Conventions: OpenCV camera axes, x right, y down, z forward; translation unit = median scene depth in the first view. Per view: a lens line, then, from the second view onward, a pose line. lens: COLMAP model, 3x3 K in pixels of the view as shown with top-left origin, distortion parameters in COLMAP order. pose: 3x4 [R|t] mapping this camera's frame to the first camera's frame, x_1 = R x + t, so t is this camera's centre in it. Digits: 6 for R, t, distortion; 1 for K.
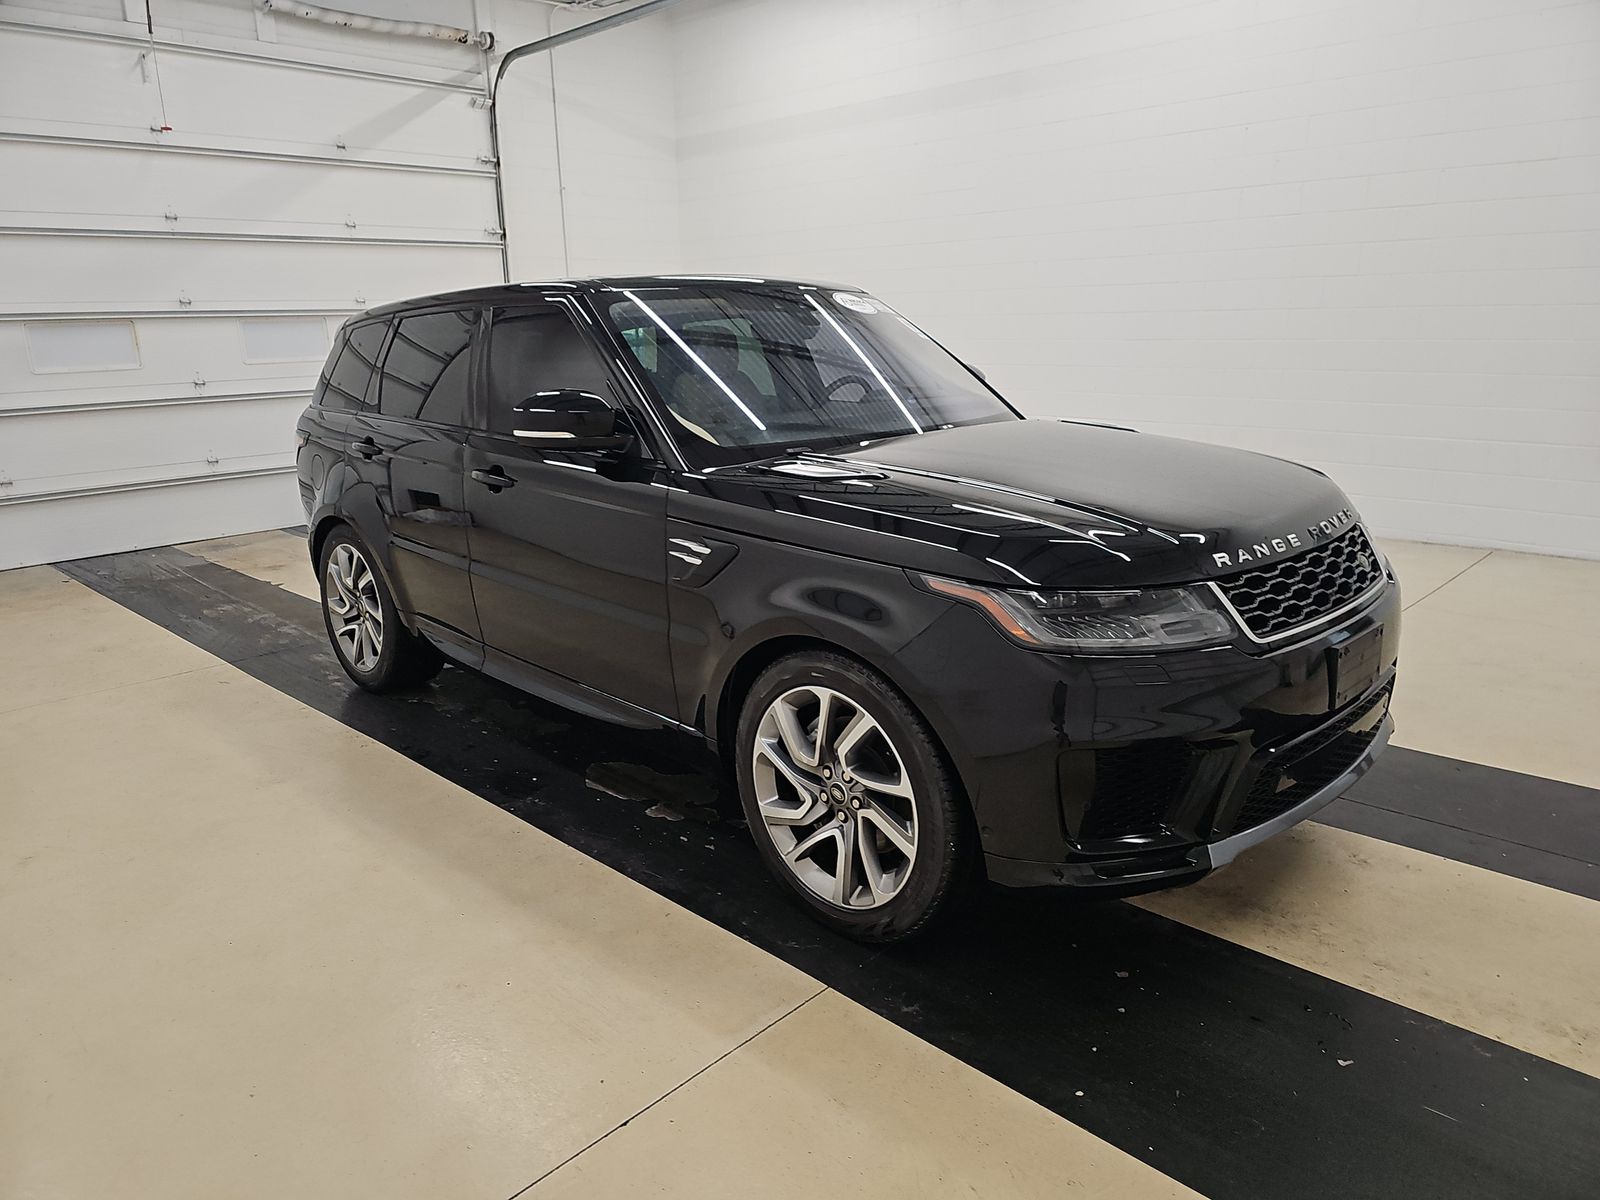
lens RADIAL K [[1051.6, 0, 821.6], [0, 1051.6, 594.9], [0, 0, 1]] dist [0.055582, -0.046737]
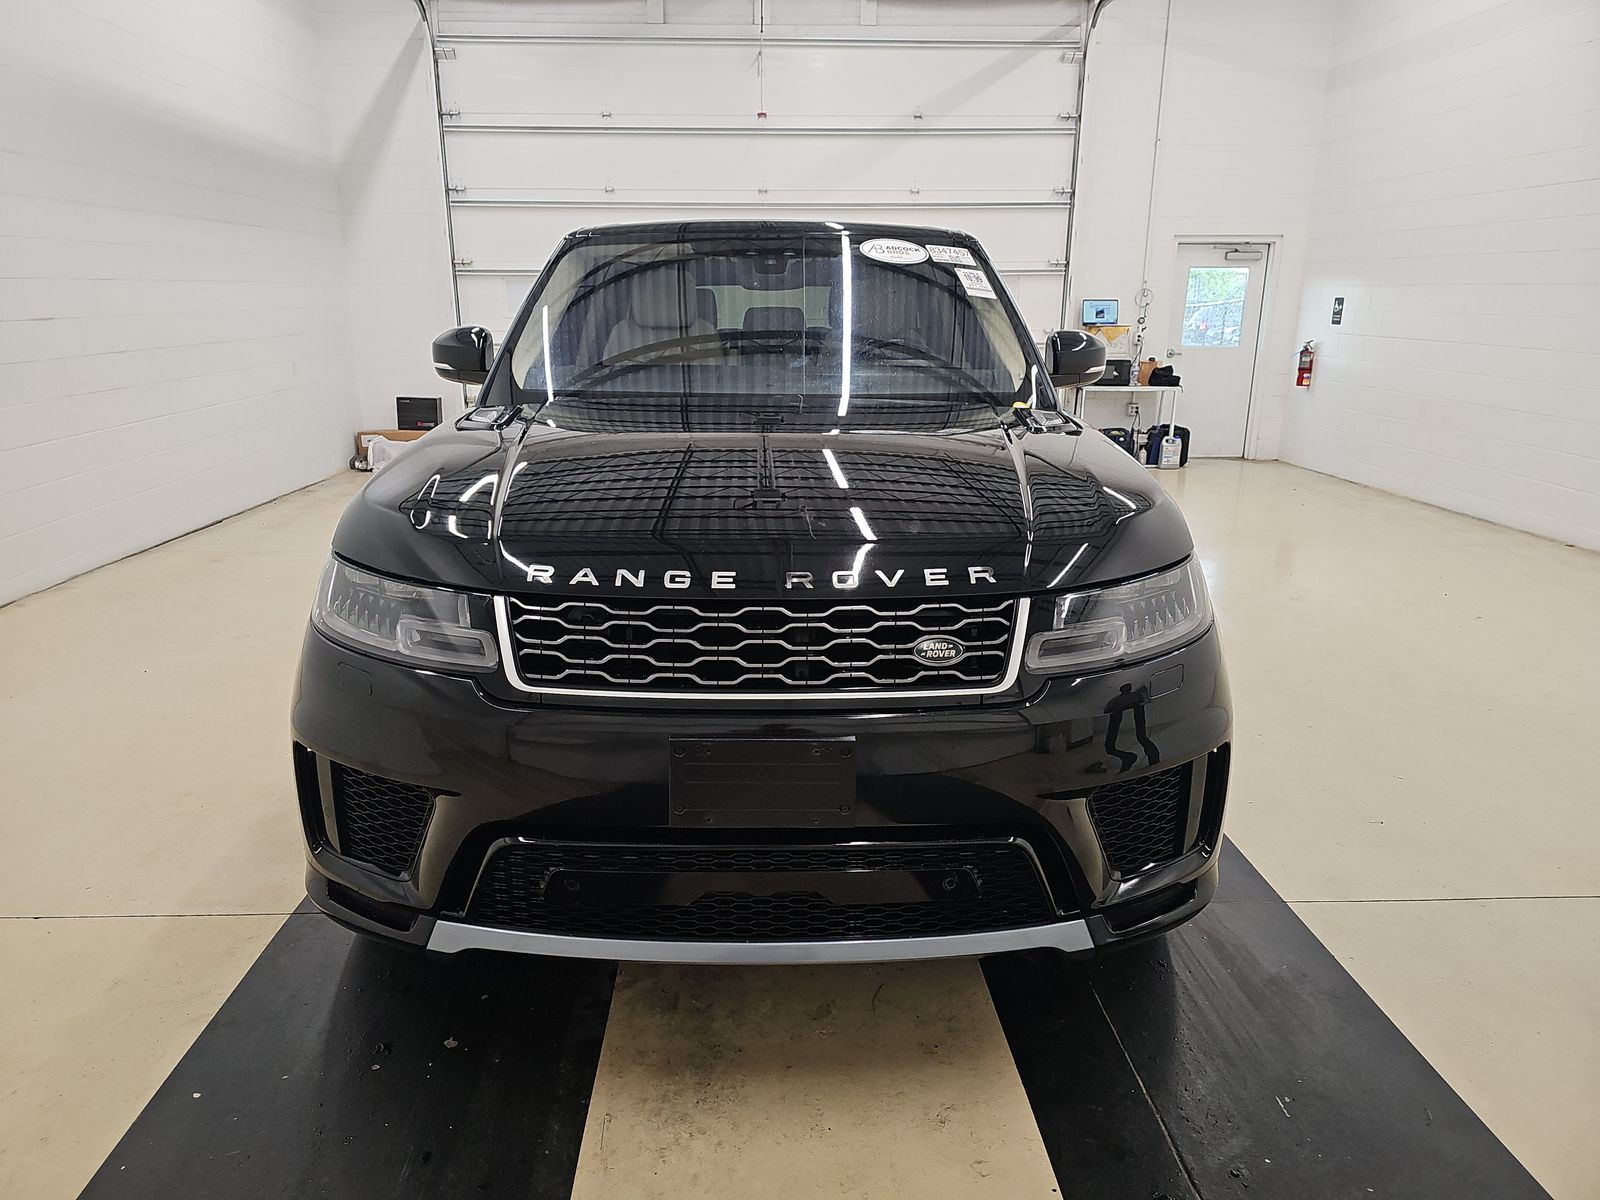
lens RADIAL K [[1051.6, 0, 821.6], [0, 1051.6, 594.9], [0, 0, 1]] dist [0.055582, -0.046737]
pose [[0.723963, 0.212030, -0.656445, 0.270272], [-0.195413, 0.975648, 0.099619, -0.035025], [0.661582, 0.056157, 0.747767, 0.153187]]
